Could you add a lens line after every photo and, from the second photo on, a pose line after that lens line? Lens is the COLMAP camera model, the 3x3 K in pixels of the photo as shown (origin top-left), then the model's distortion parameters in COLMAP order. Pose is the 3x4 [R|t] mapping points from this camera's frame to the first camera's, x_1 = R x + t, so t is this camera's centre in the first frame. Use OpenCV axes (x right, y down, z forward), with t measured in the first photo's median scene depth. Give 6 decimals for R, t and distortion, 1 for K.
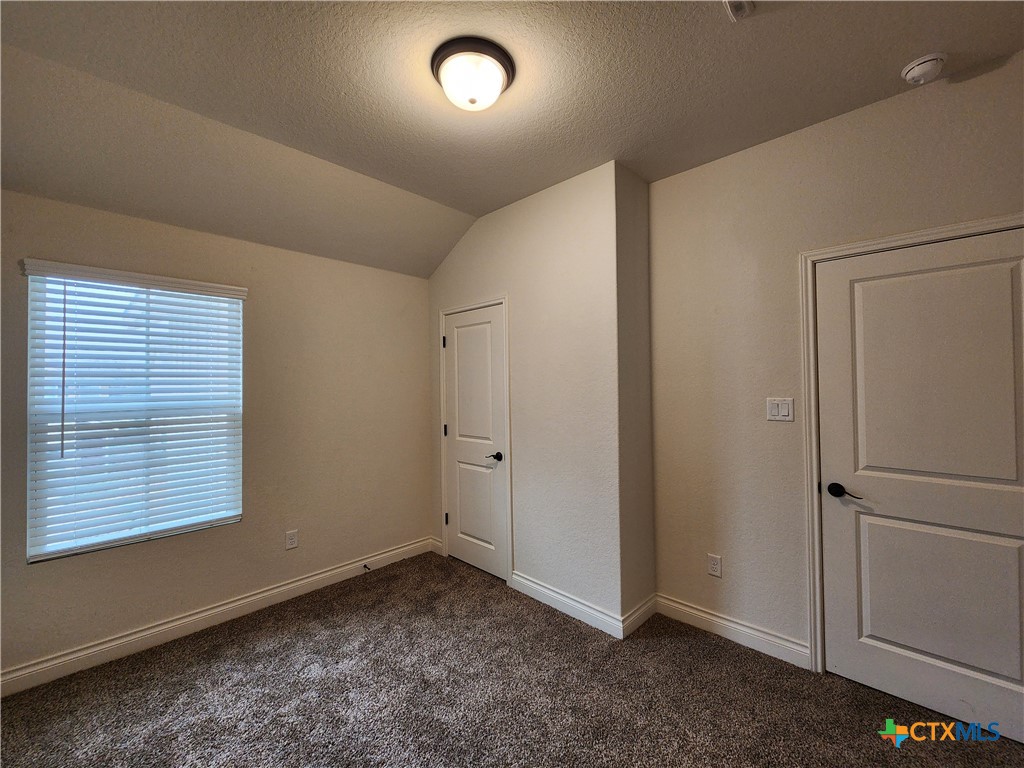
lens RADIAL K [[413.2, 0, 520.5], [0, 413.2, 378.1], [0, 0, 1]] dist [0.005607, -0.003403]
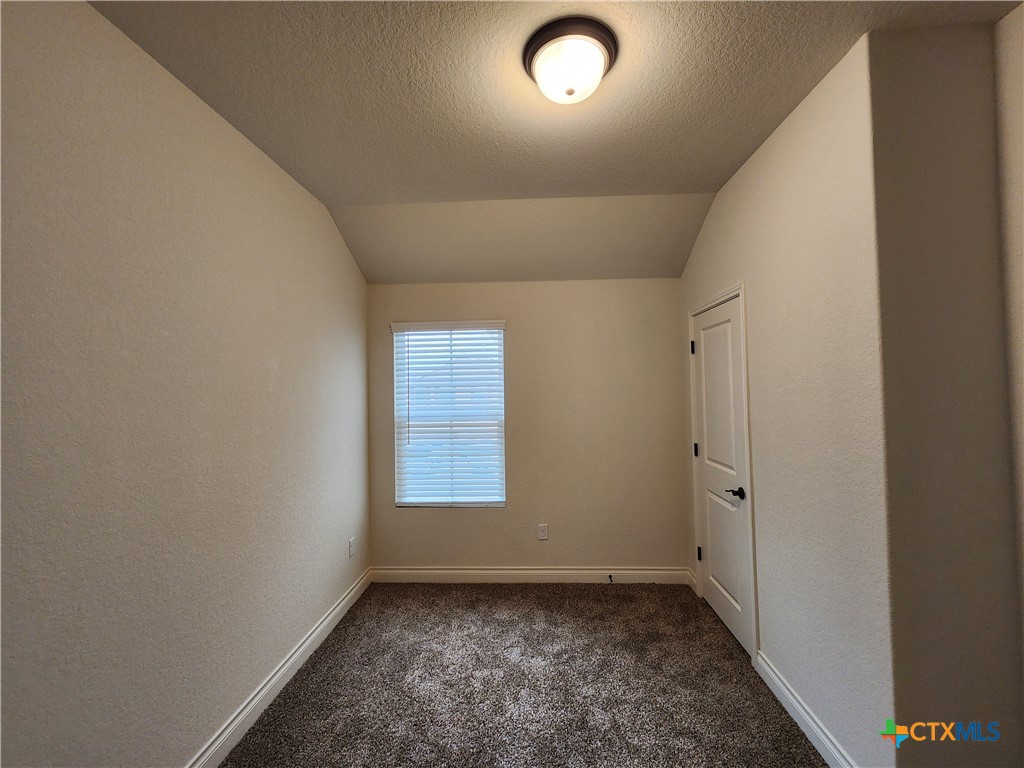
lens RADIAL K [[413.2, 0, 513.1], [0, 413.2, 379.7], [0, 0, 1]] dist [0.005607, -0.003403]
pose [[0.665166, -0.017933, -0.746480, 0.284052], [0.022229, 0.999744, -0.004210, -0.033690], [0.746365, -0.013793, 0.665394, 0.195004]]
